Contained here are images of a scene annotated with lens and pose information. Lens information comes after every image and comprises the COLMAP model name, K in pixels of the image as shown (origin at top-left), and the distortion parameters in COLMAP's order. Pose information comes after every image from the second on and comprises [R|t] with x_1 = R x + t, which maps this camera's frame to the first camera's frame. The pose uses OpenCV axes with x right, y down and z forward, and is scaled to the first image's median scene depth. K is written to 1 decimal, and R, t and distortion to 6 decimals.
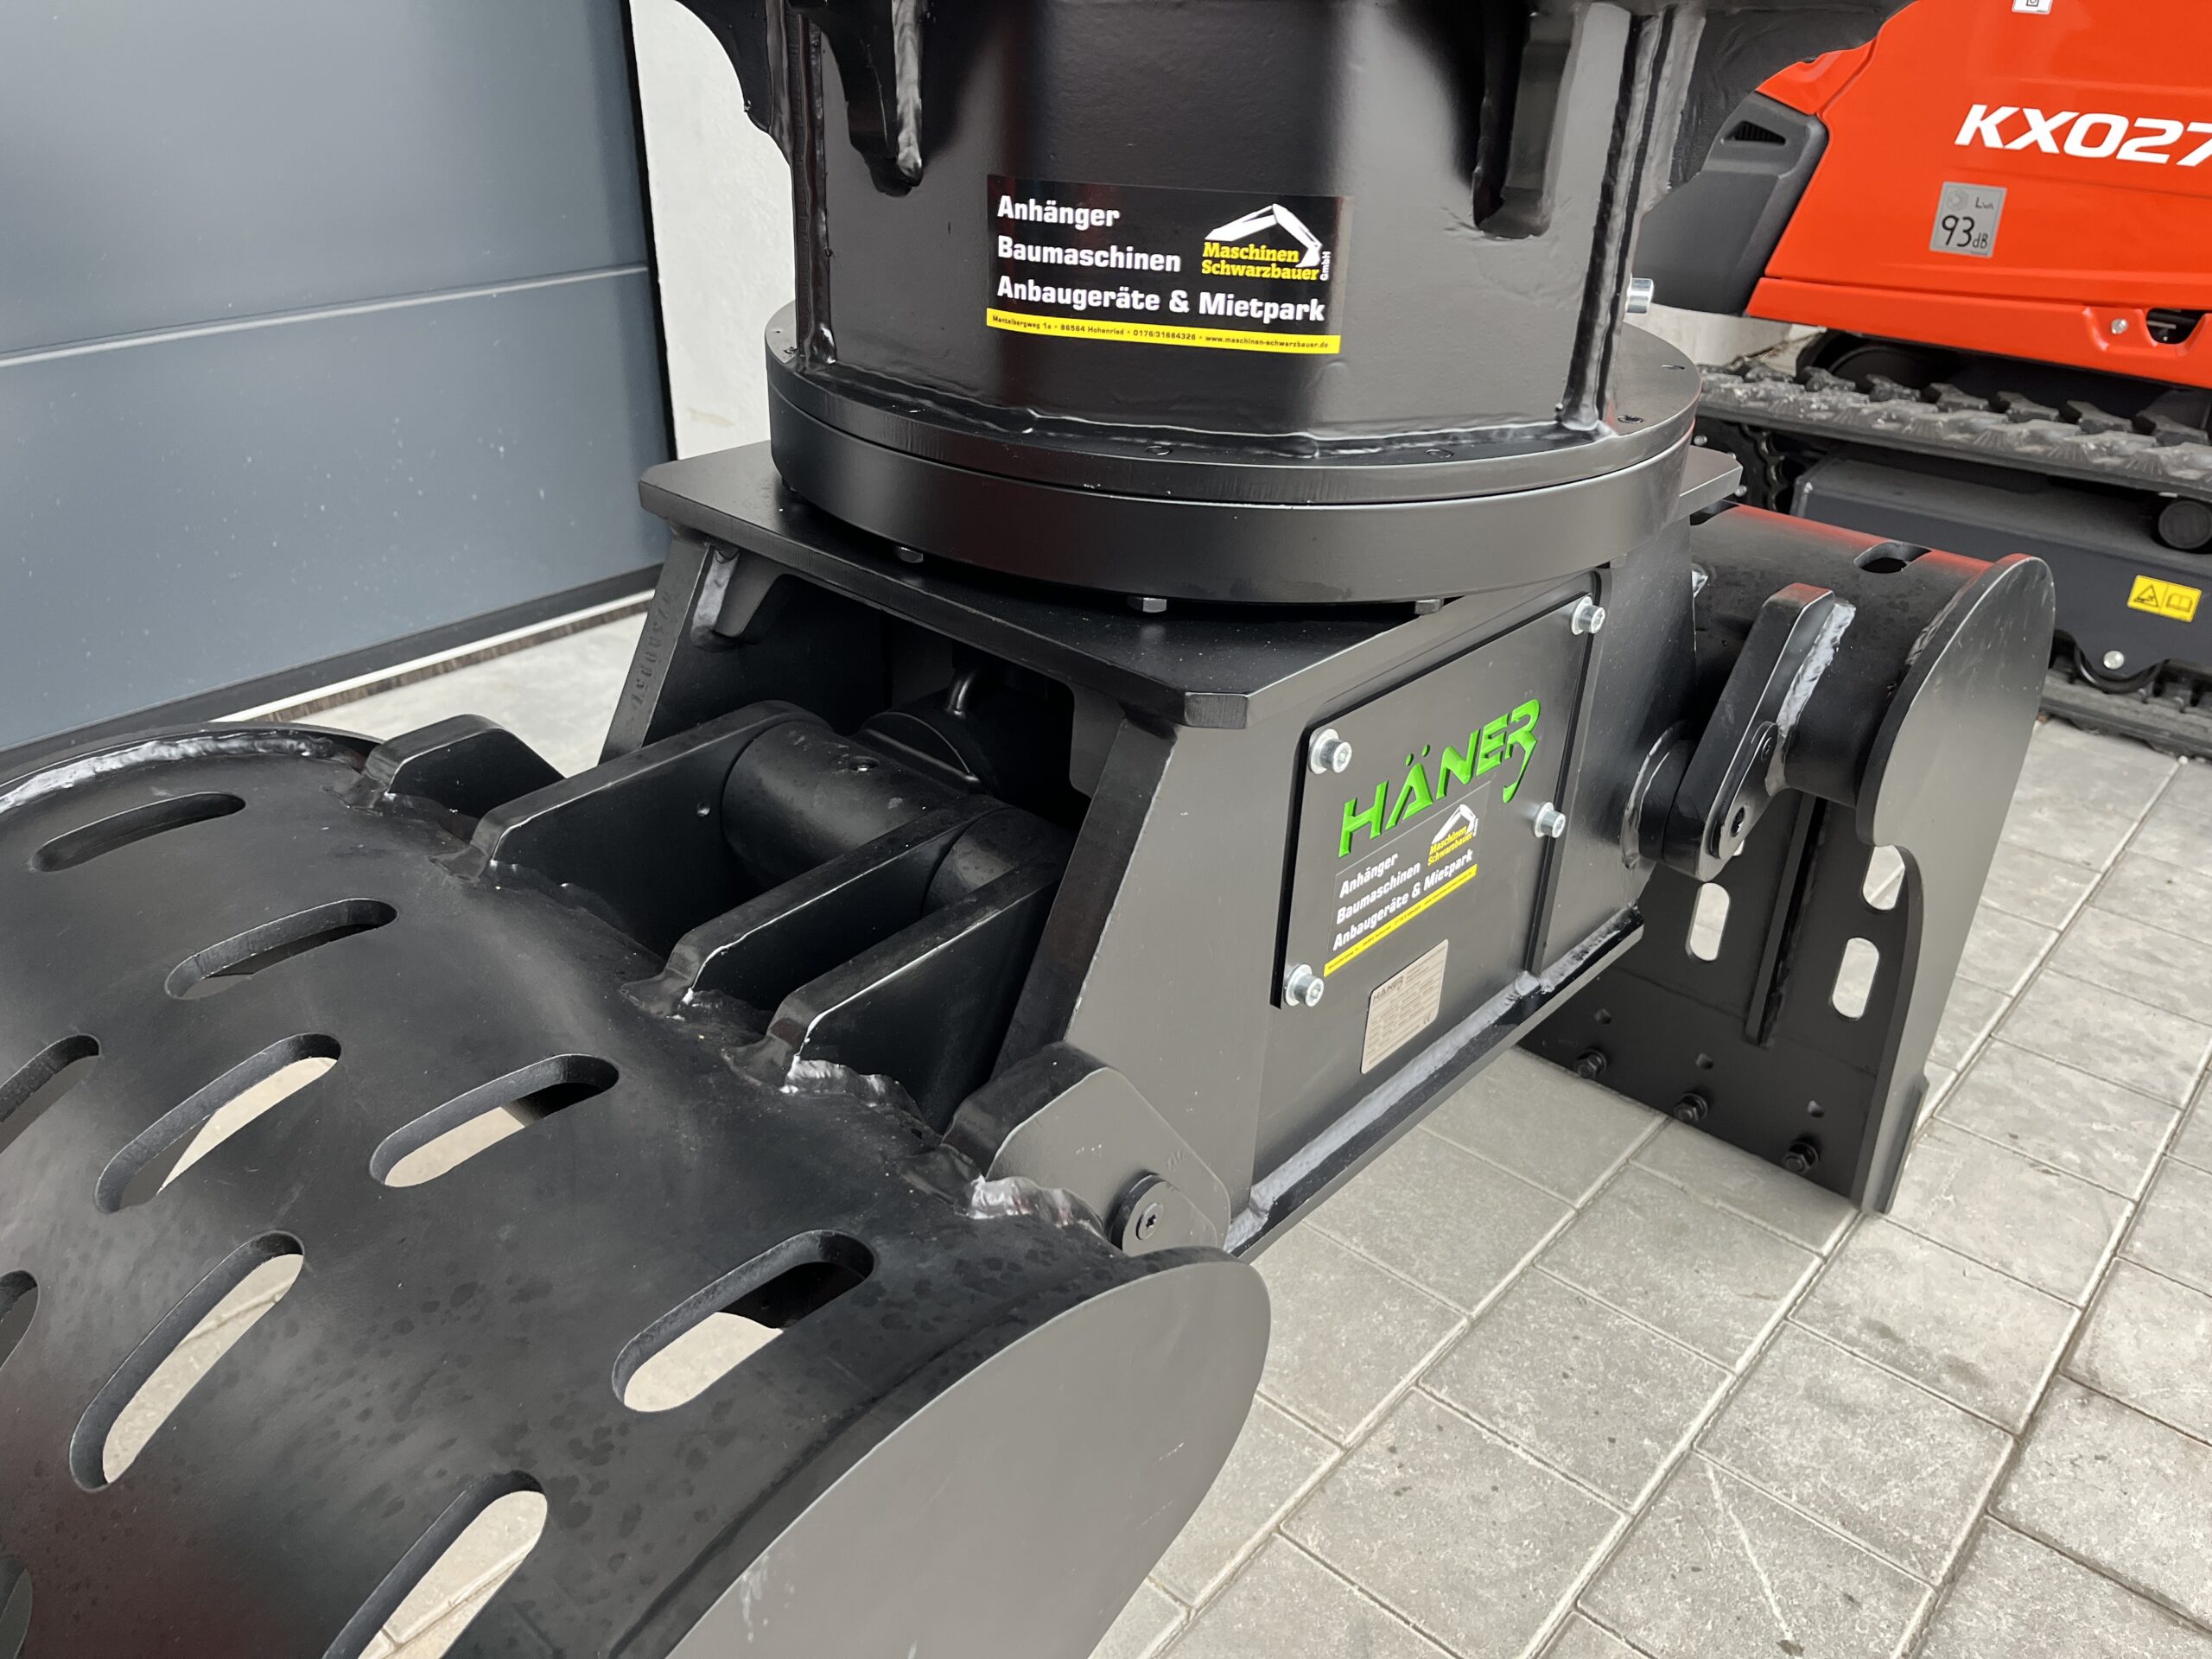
lens RADIAL K [[1687.8, 0, 1096.7], [0, 1687.8, 821.8], [0, 0, 1]] dist [0.055393, -0.082313]
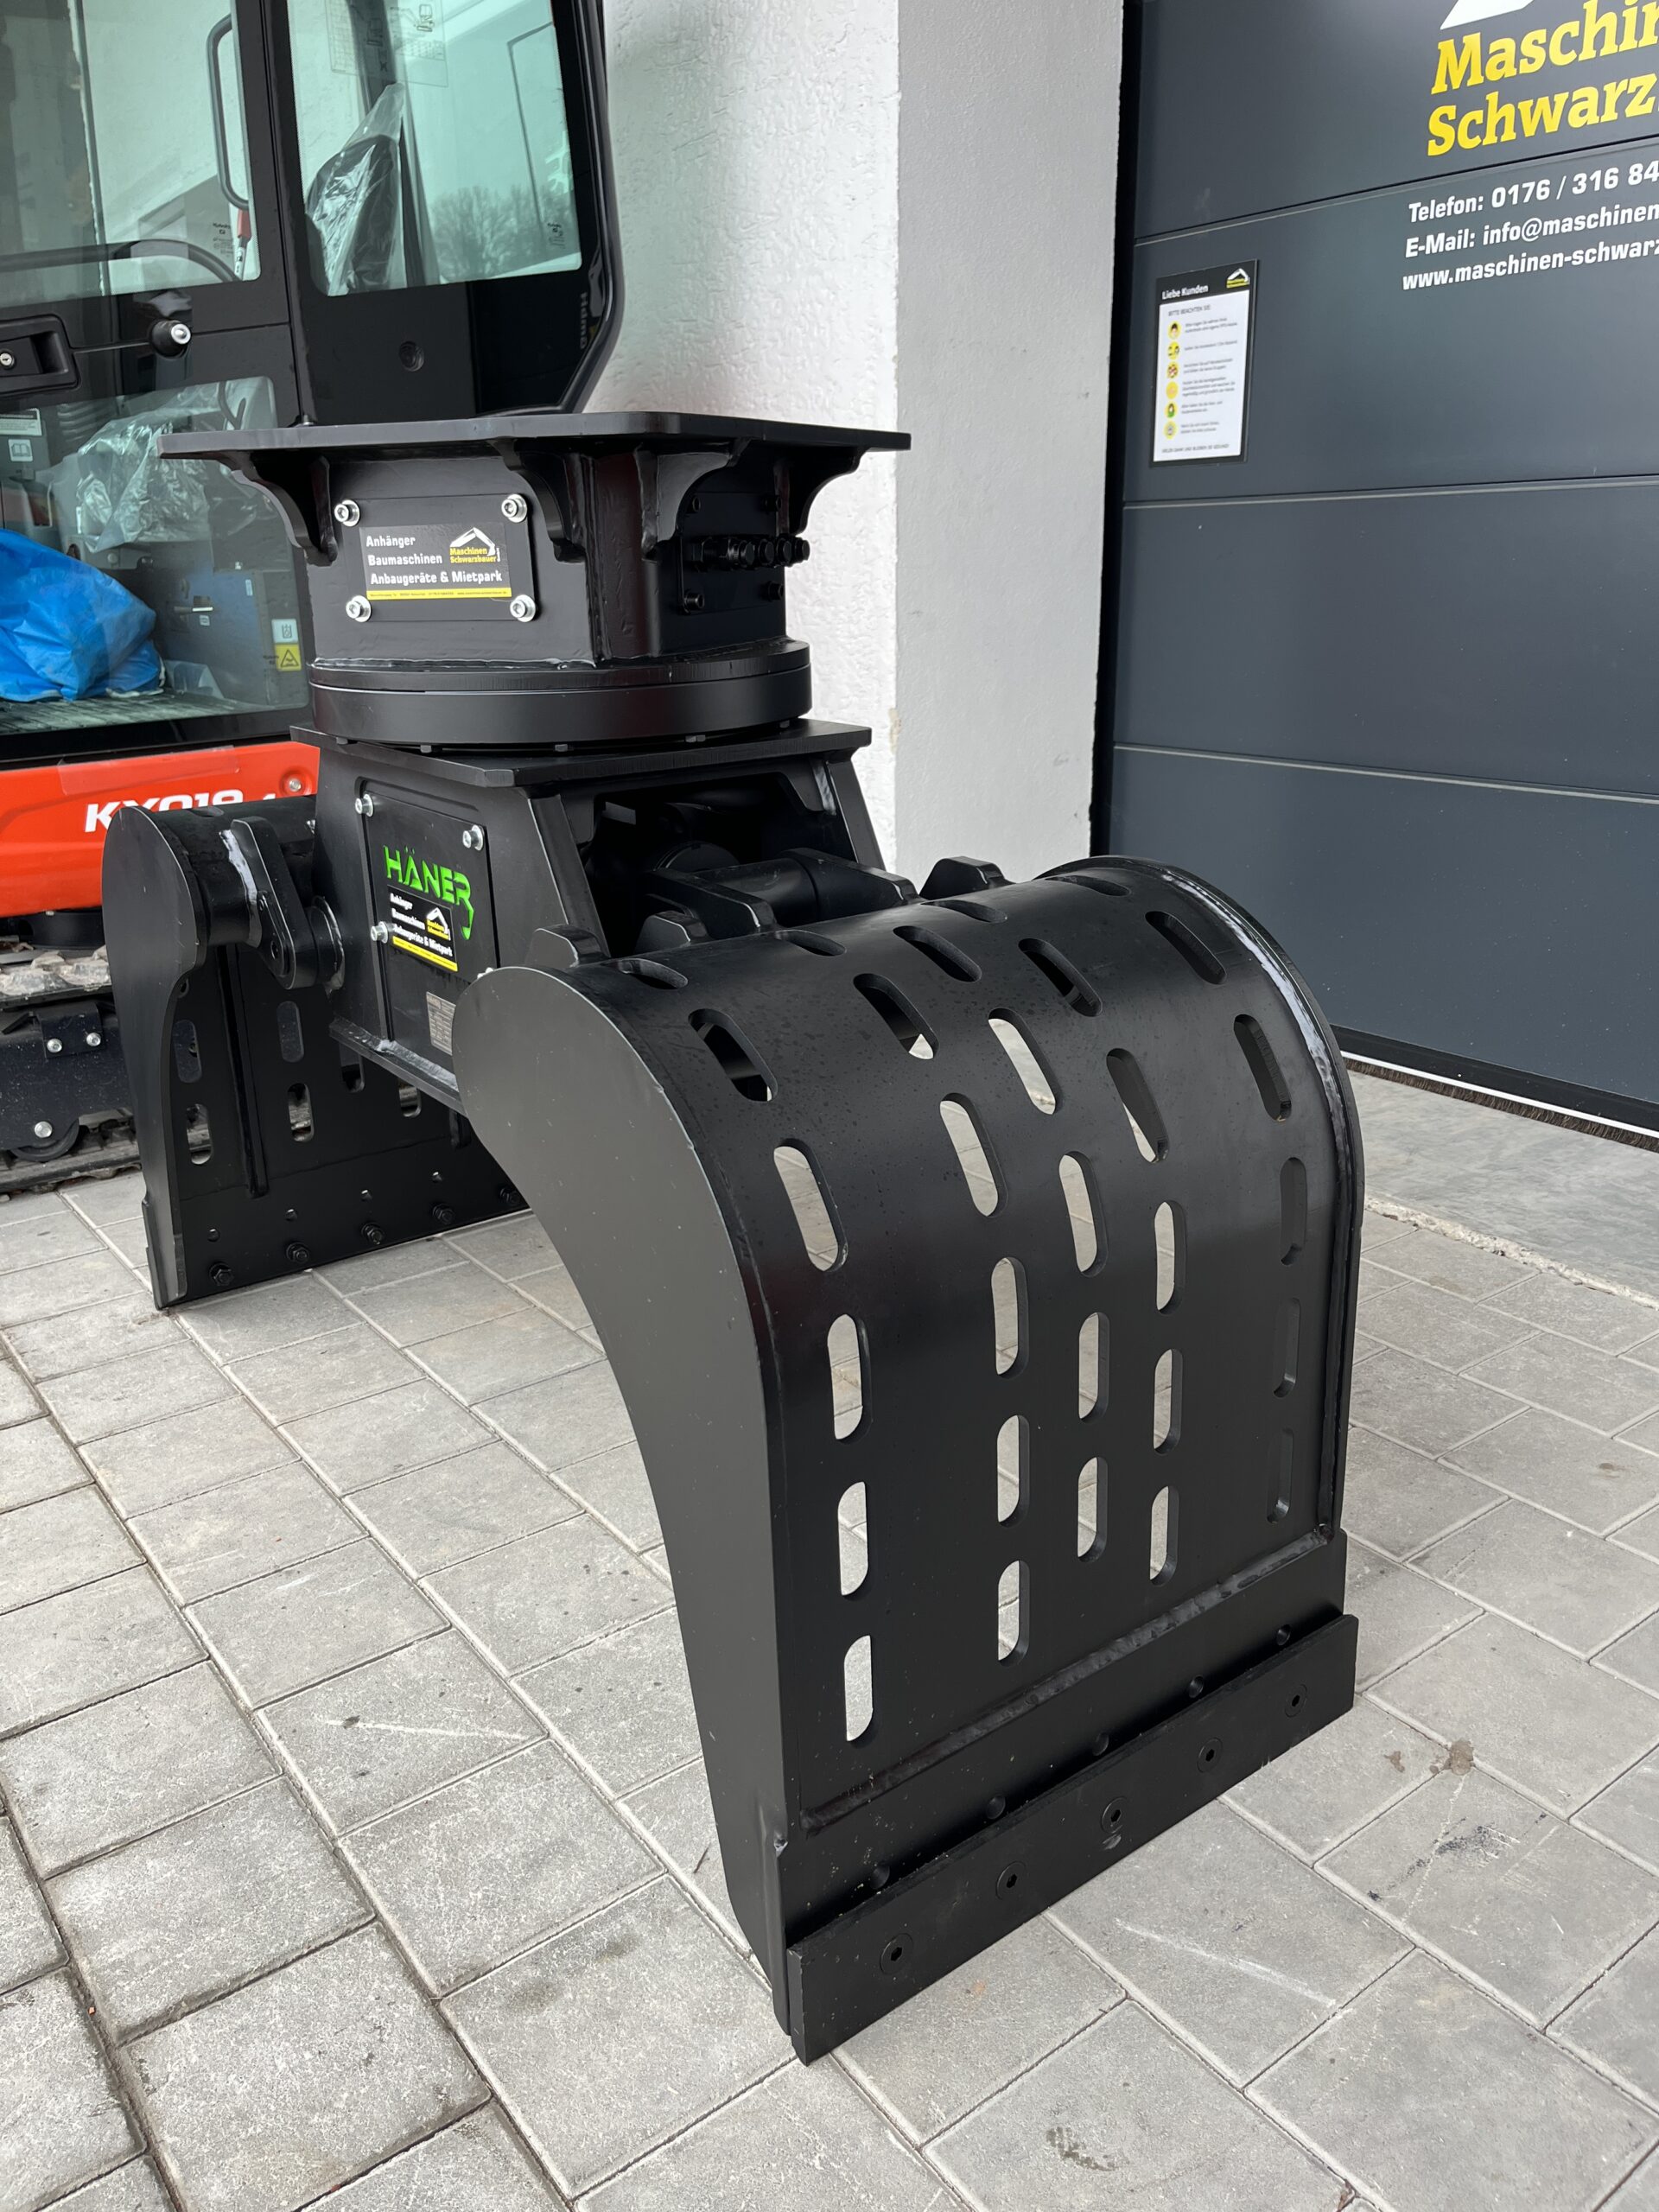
lens RADIAL K [[1687.8, 0, 830.4], [0, 1687.8, 1103.7], [0, 0, 1]] dist [0.055393, -0.082313]
pose [[-0.209959, 0.289514, -0.933862, 1.515149], [-0.440969, 0.824445, 0.354735, -0.534780], [0.872619, 0.486284, -0.045433, 1.272231]]
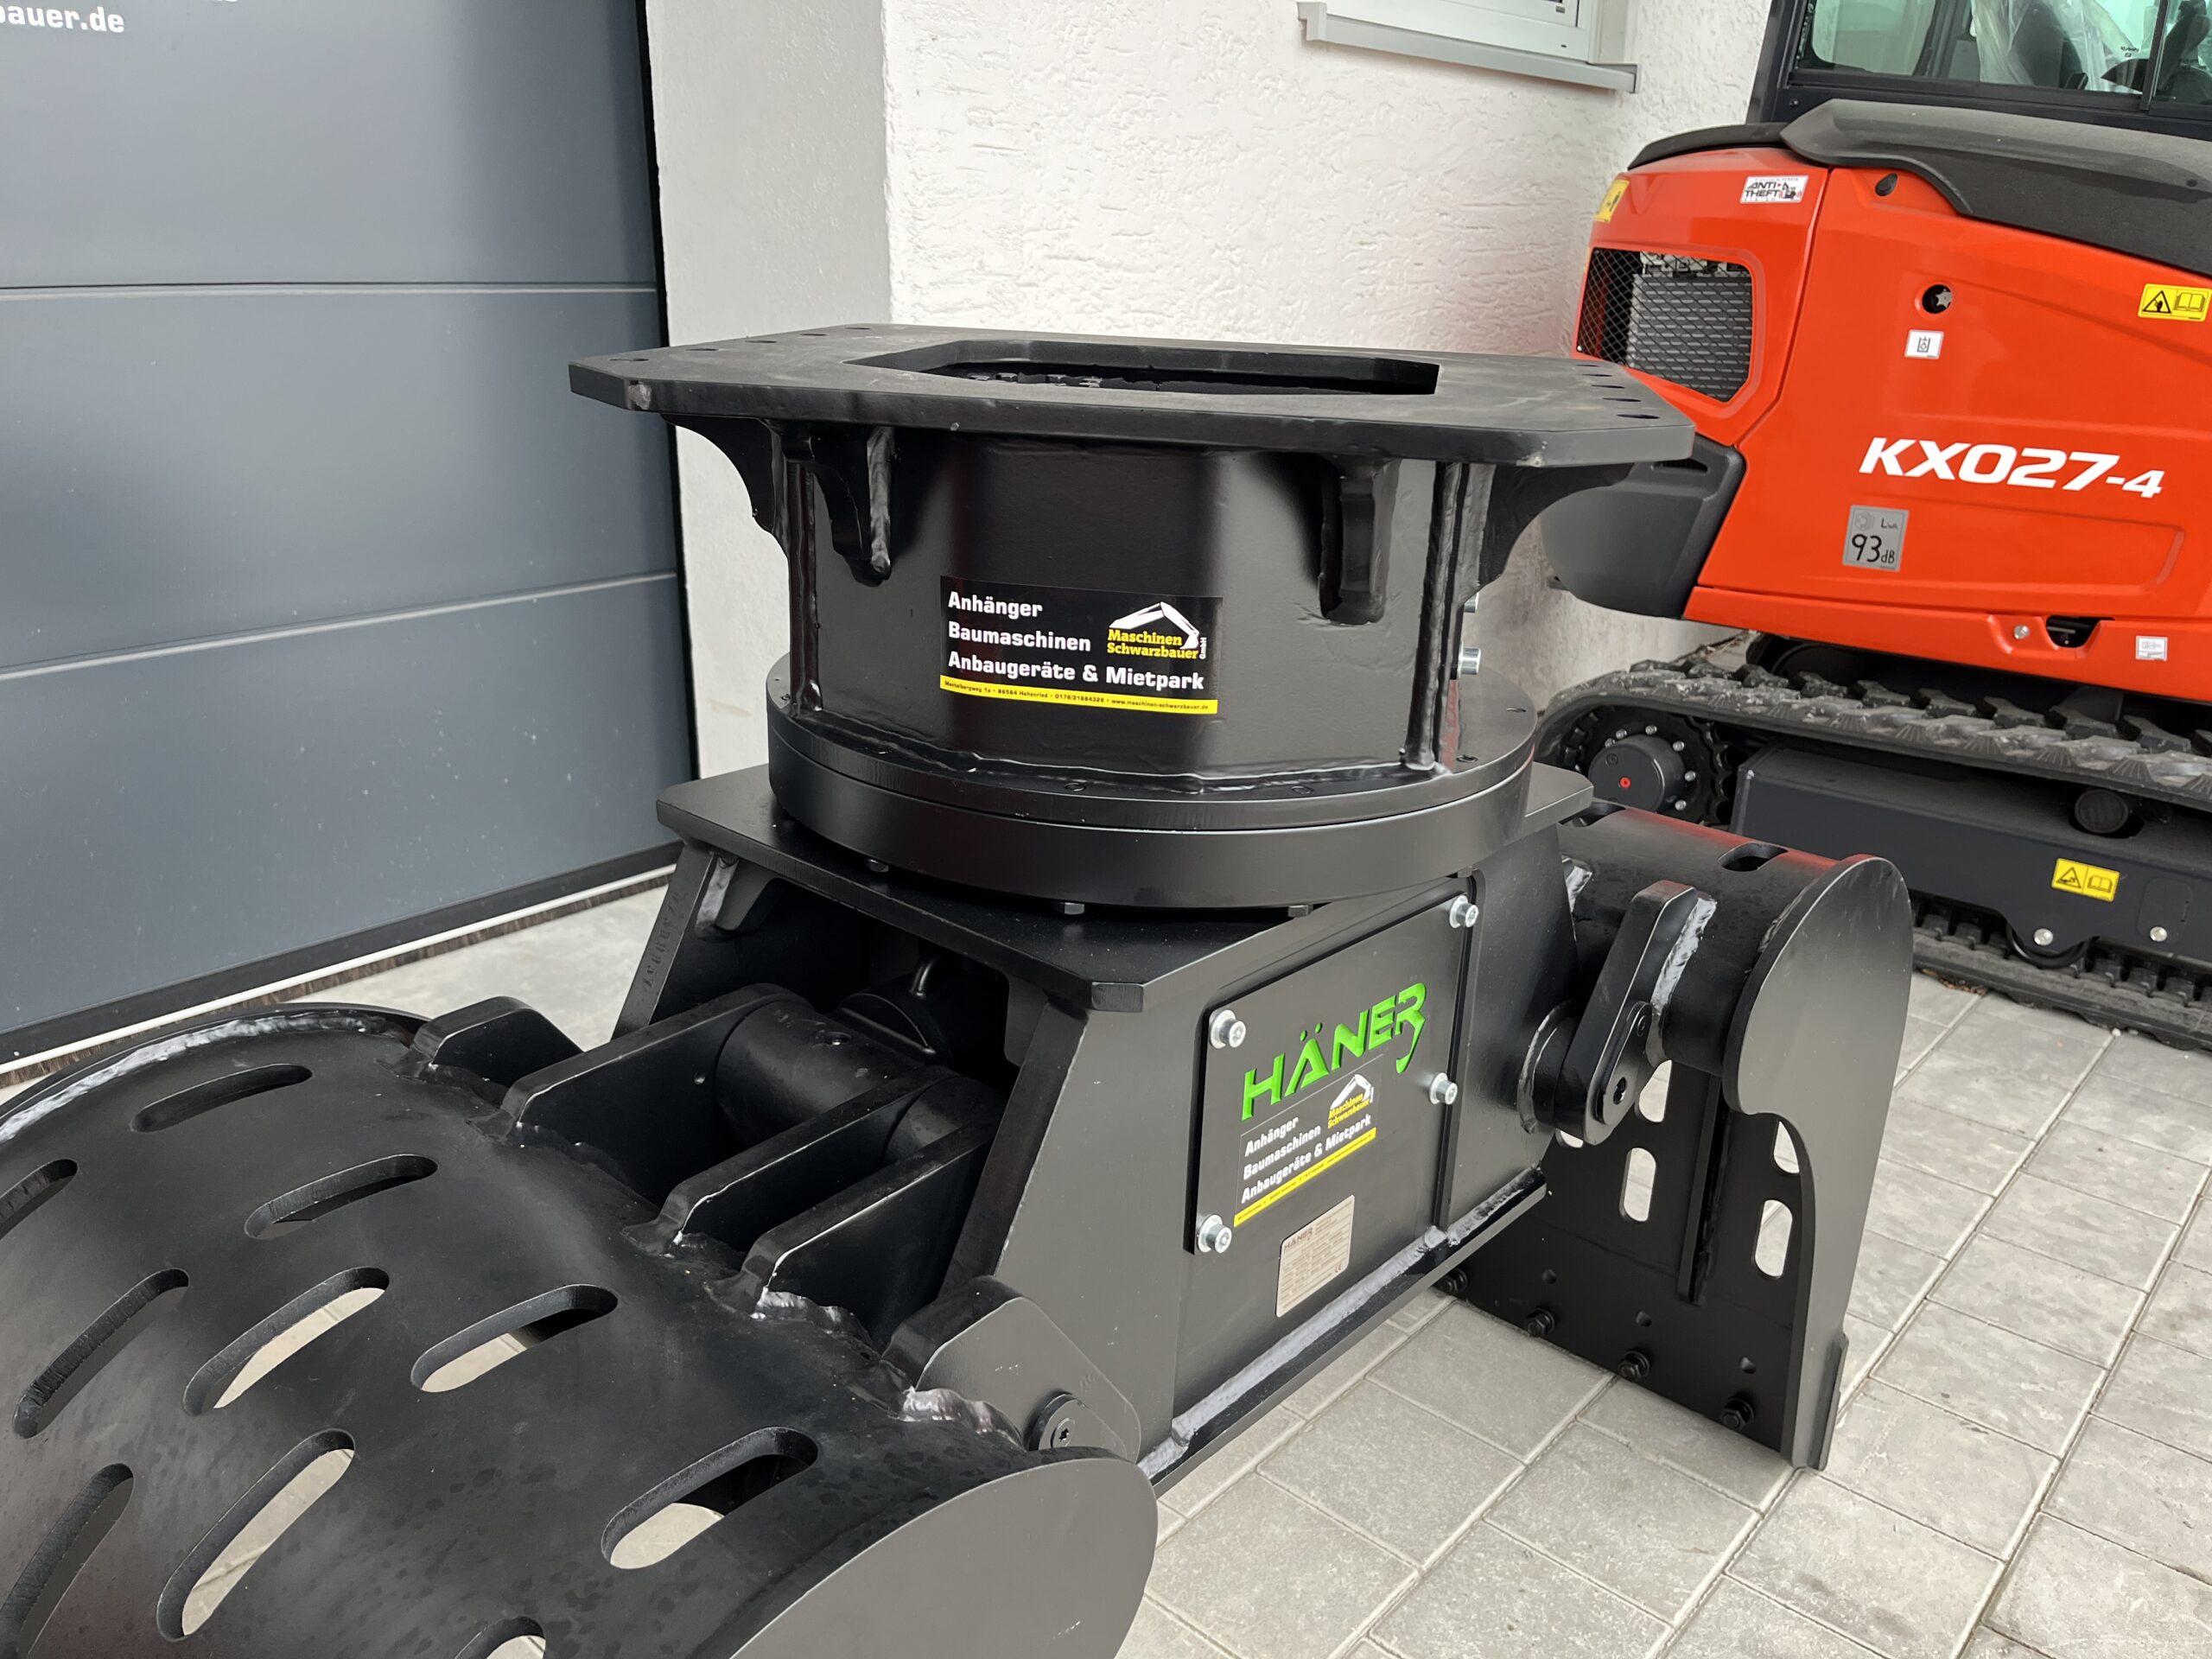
lens RADIAL K [[1687.8, 0, 1104.3], [0, 1687.8, 837.5], [0, 0, 1]] dist [0.055393, -0.082313]
pose [[0.999992, 0.001437, -0.003689, 0.039367], [-0.001960, 0.989305, -0.145845, -0.001345], [0.003440, 0.145851, 0.989301, -0.139062]]
